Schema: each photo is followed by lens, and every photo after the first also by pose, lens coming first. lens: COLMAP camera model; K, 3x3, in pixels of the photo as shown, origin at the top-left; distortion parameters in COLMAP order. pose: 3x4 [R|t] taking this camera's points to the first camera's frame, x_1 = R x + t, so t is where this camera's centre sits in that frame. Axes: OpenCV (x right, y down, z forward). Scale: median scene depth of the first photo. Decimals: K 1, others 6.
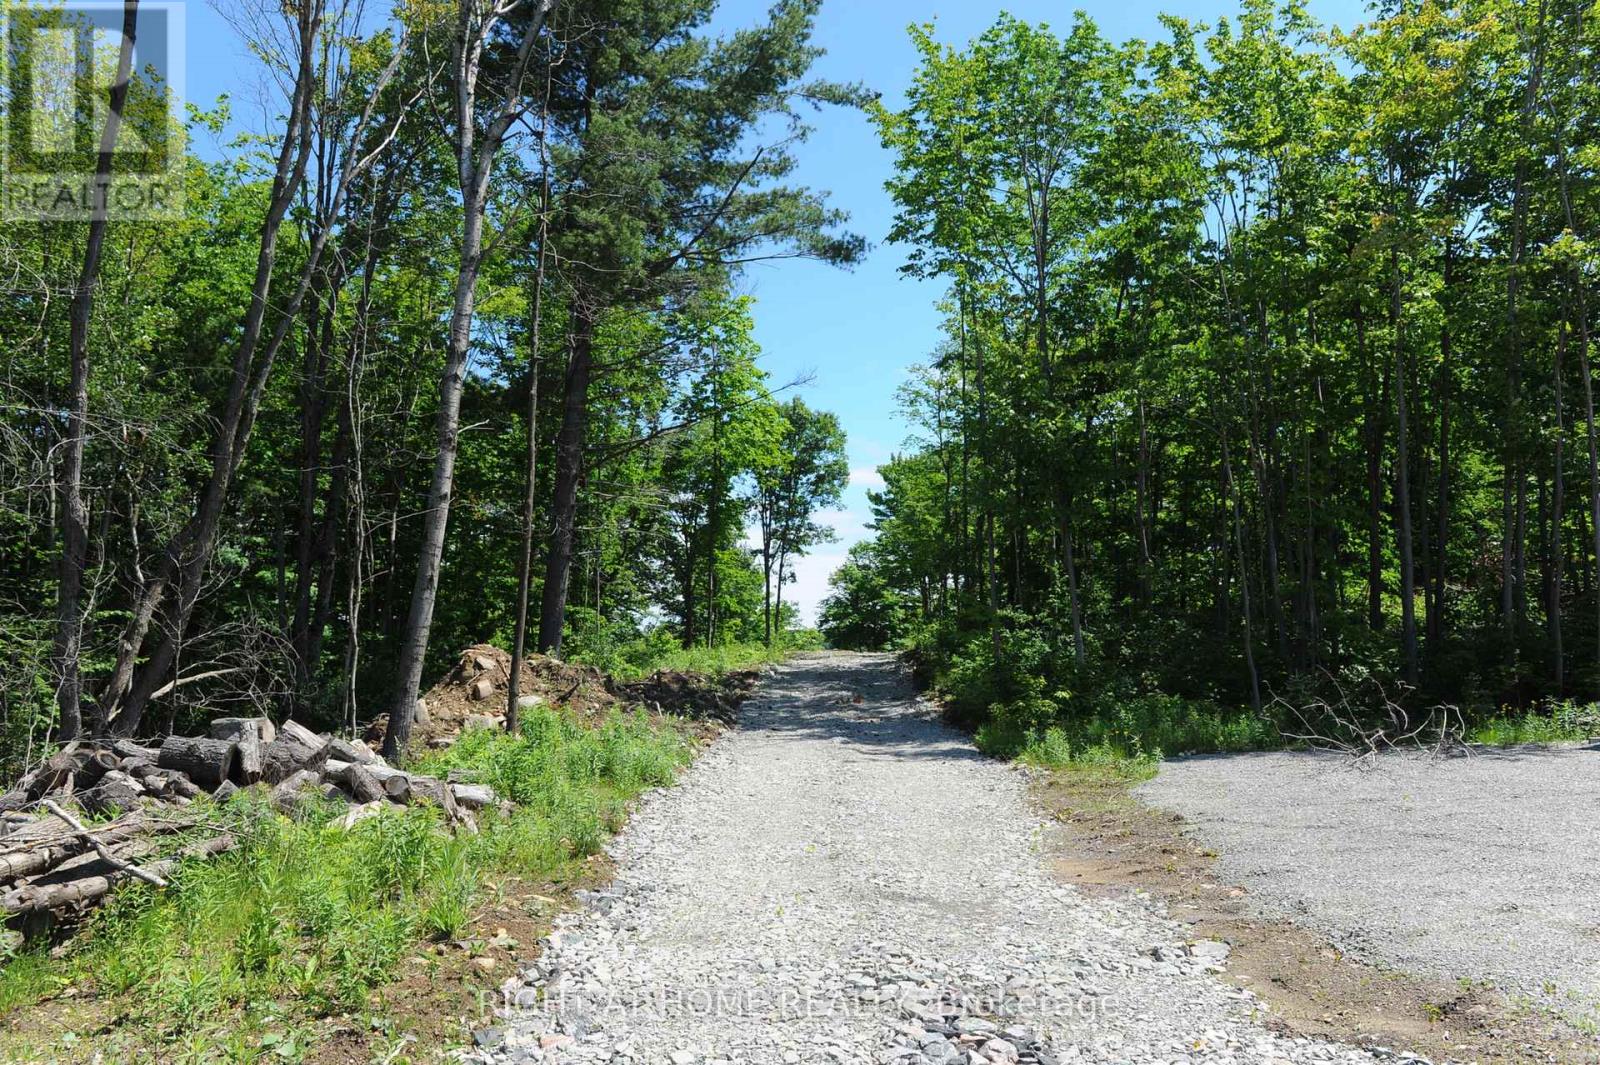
lens RADIAL K [[1113.4, 0, 794.7], [0, 1113.4, 523.7], [0, 0, 1]] dist [-0.026745, -0.007429]
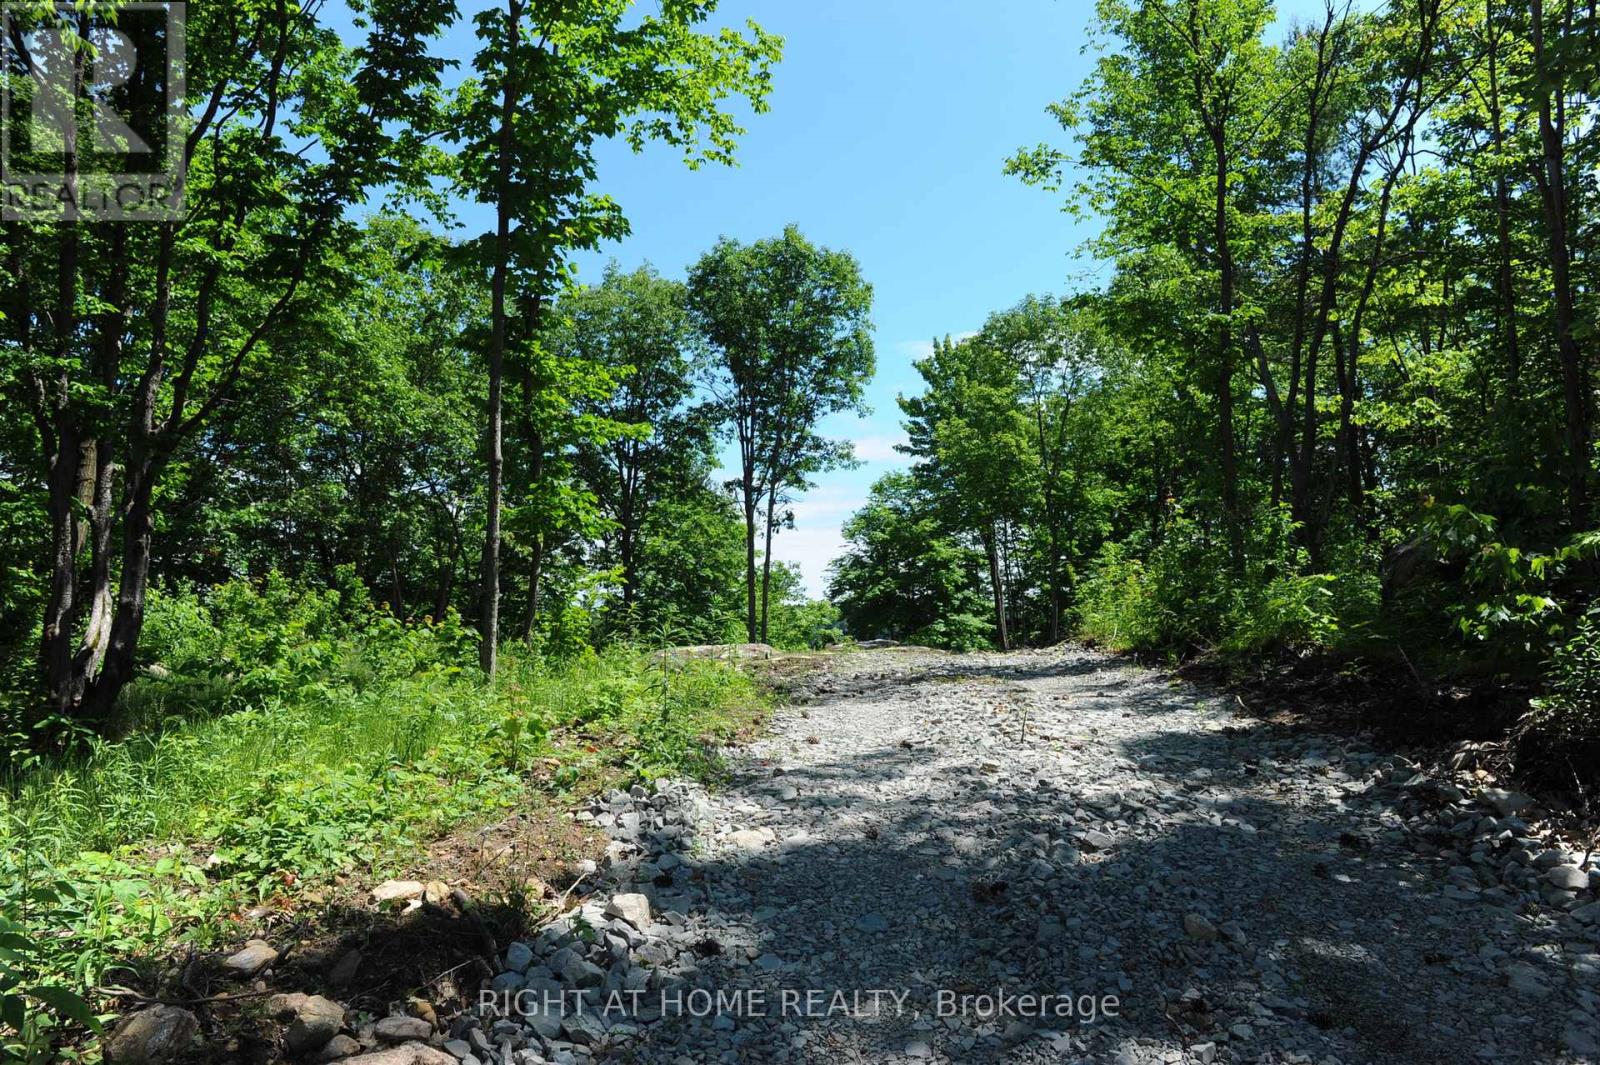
lens RADIAL K [[1406.7, 0, 794.7], [0, 1406.7, 529.6], [0, 0, 1]] dist [-0.009480, -0.001011]
pose [[0.999833, -0.018244, 0.001189, -0.000011], [0.018178, 0.998959, 0.041827, 0.021055], [-0.001951, -0.041798, 0.999124, 0.213940]]
